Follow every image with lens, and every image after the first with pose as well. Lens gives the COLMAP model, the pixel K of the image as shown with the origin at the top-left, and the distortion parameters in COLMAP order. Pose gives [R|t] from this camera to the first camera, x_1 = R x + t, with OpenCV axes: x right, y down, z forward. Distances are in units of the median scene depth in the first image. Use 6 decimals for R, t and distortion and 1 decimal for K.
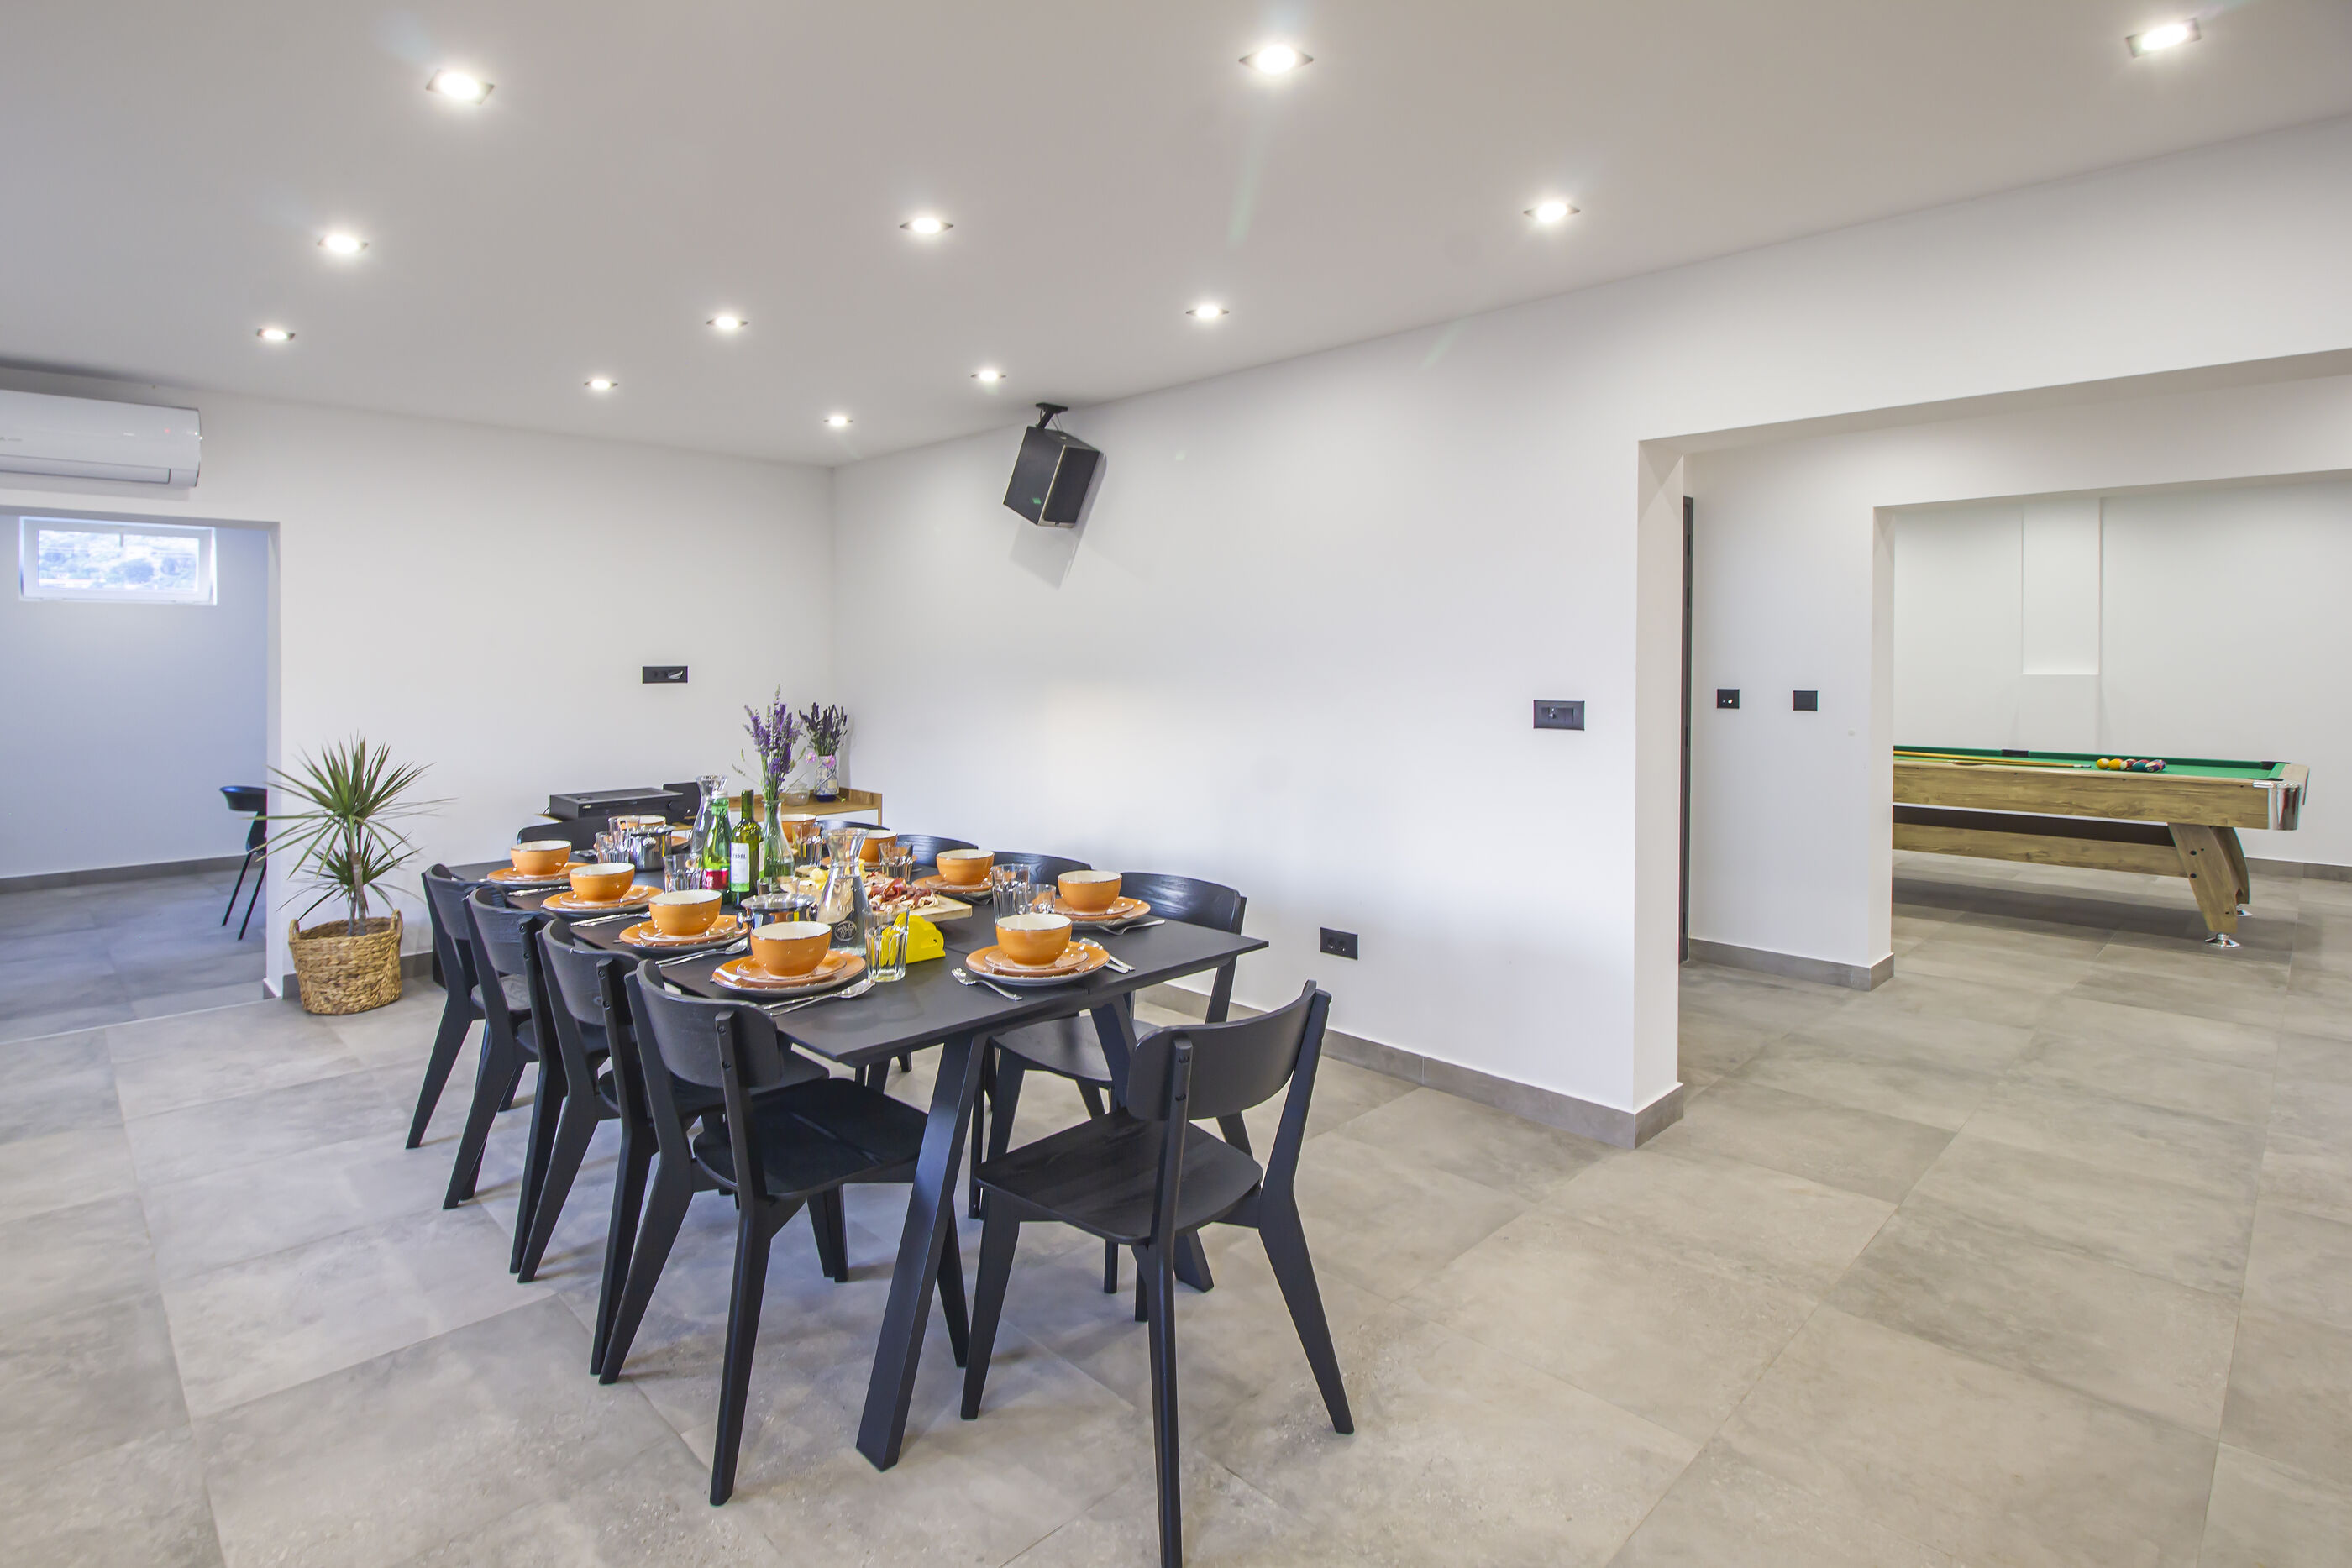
lens RADIAL K [[1126.8, 0, 1180.3], [0, 1126.8, 700.2], [0, 0, 1]] dist [0.002028, -0.012566]
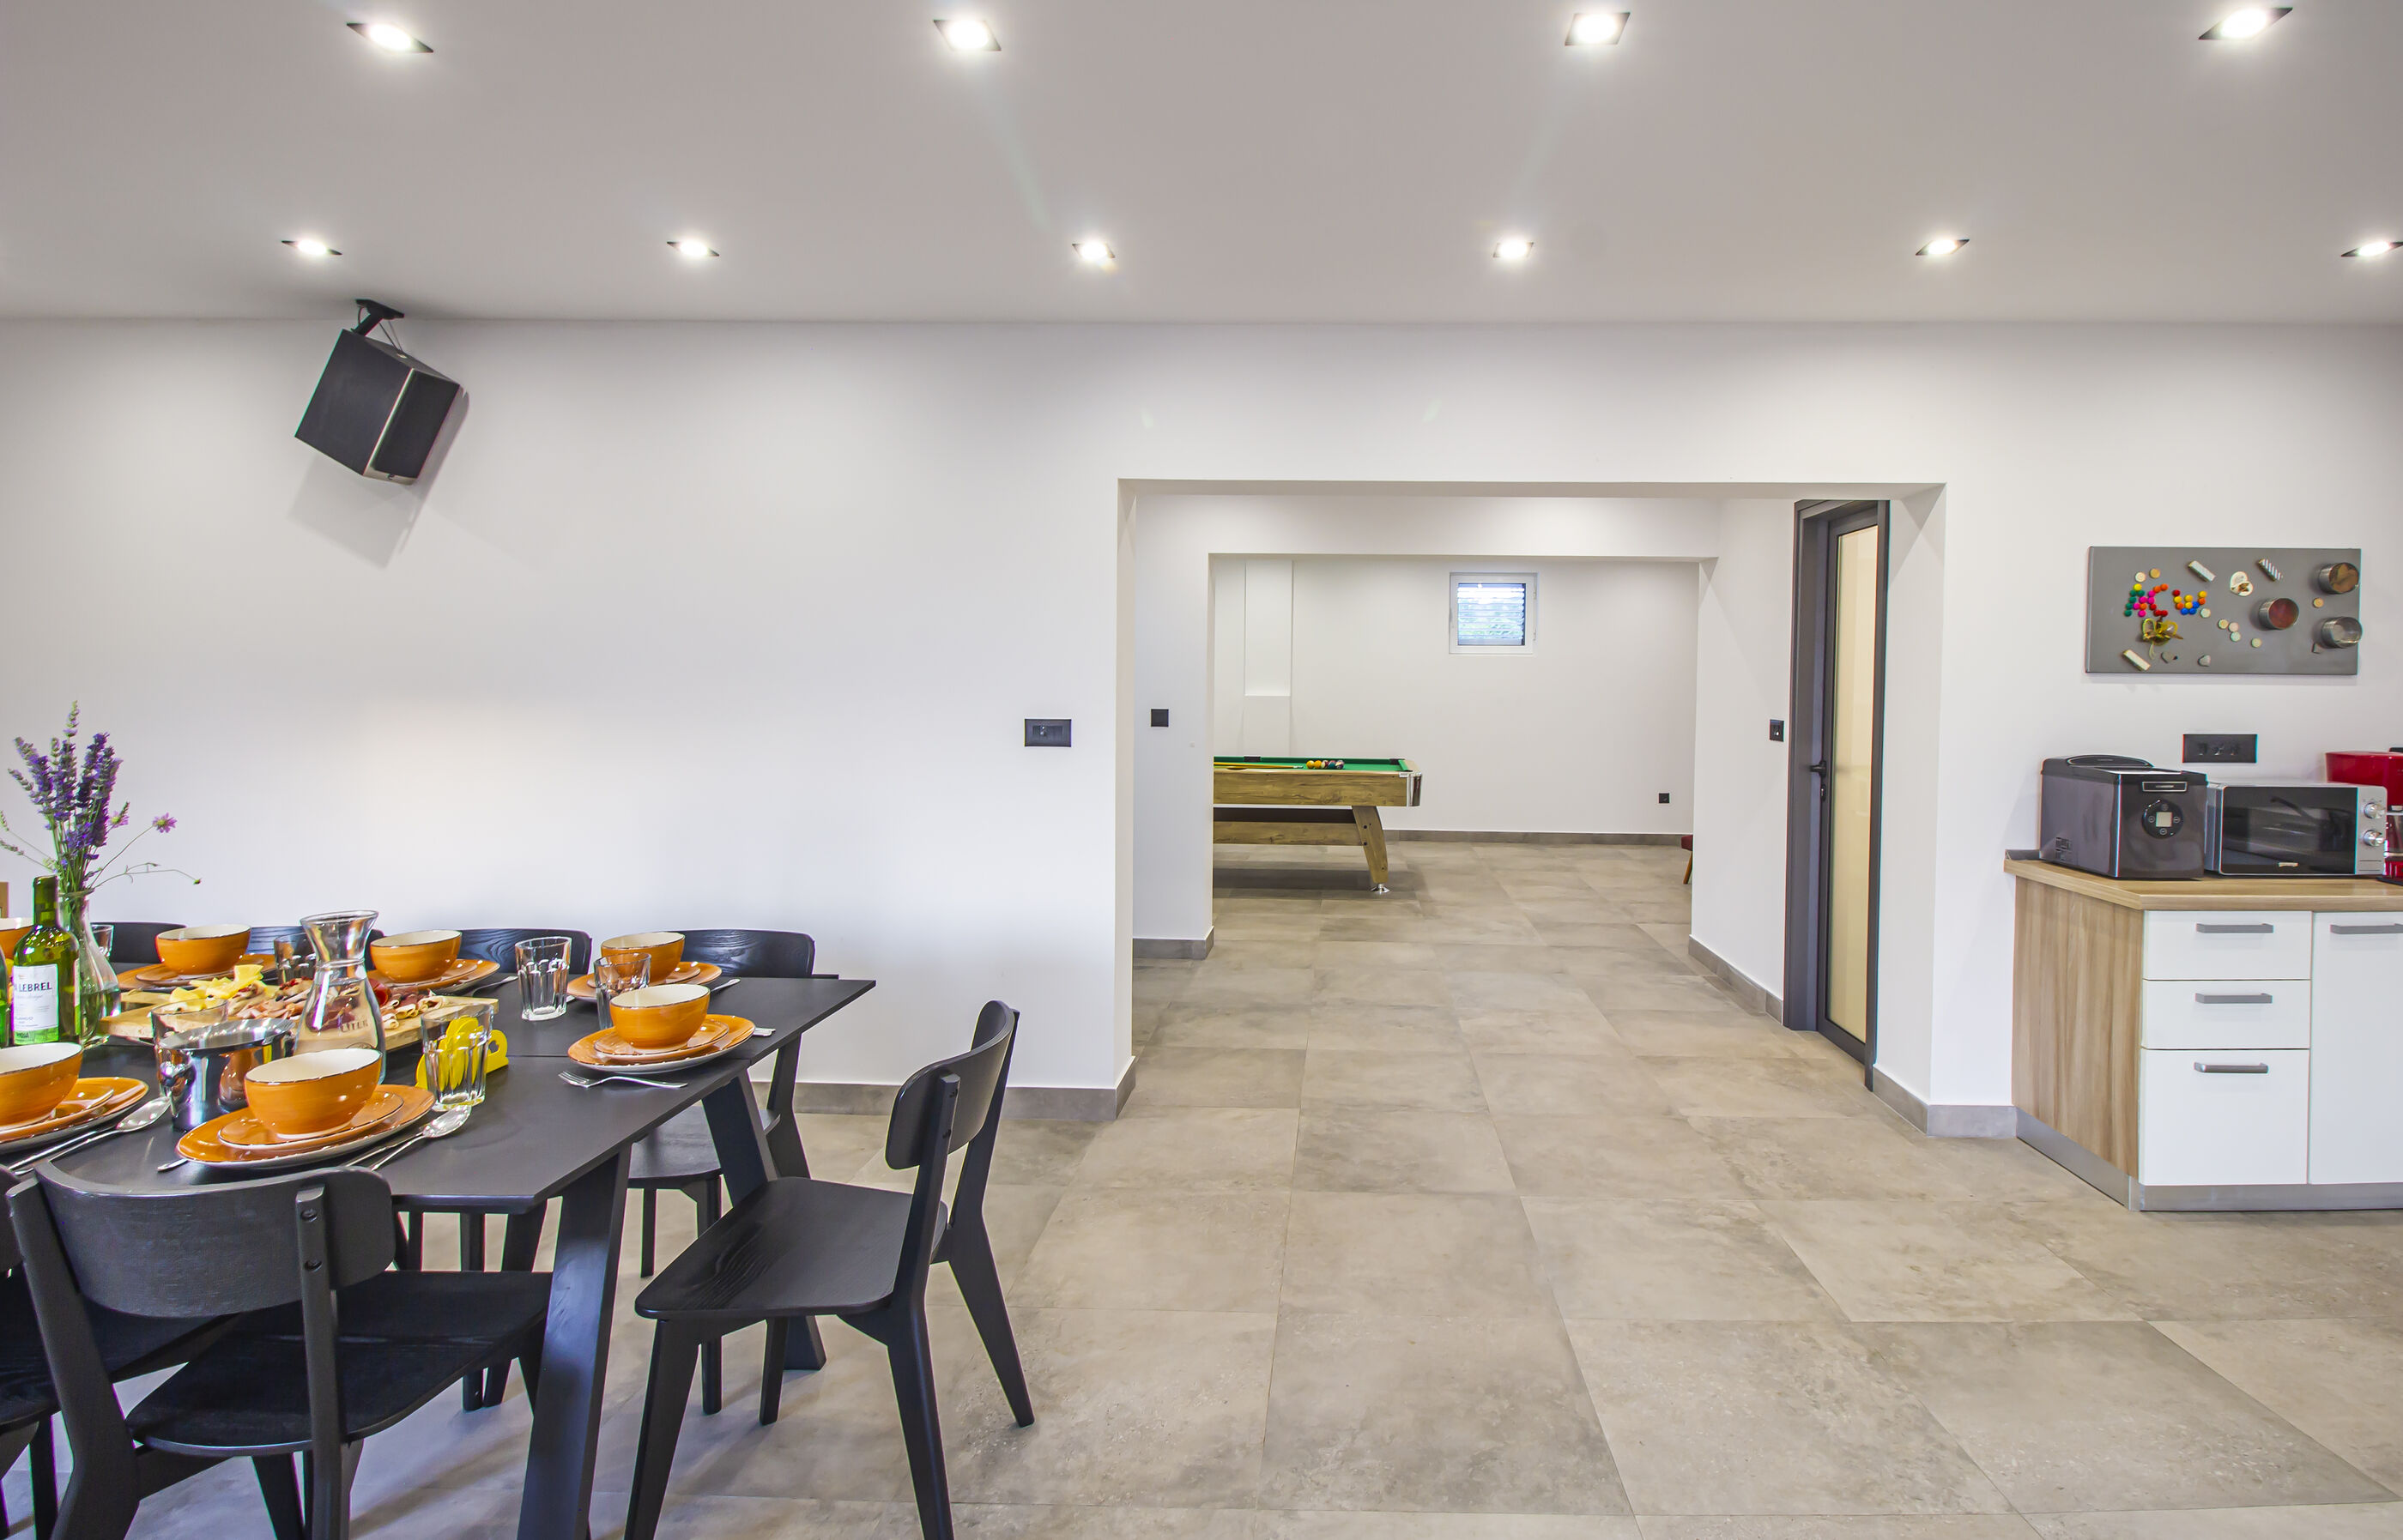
lens RADIAL K [[1178.5, 0, 1328.3], [0, 1178.5, 822.1], [0, 0, 1]] dist [-0.001195, -0.000537]
pose [[0.701303, -0.070555, 0.709364, -0.257422], [0.008448, 0.995843, 0.090697, -0.001479], [-0.712814, -0.057613, 0.698983, 0.045160]]
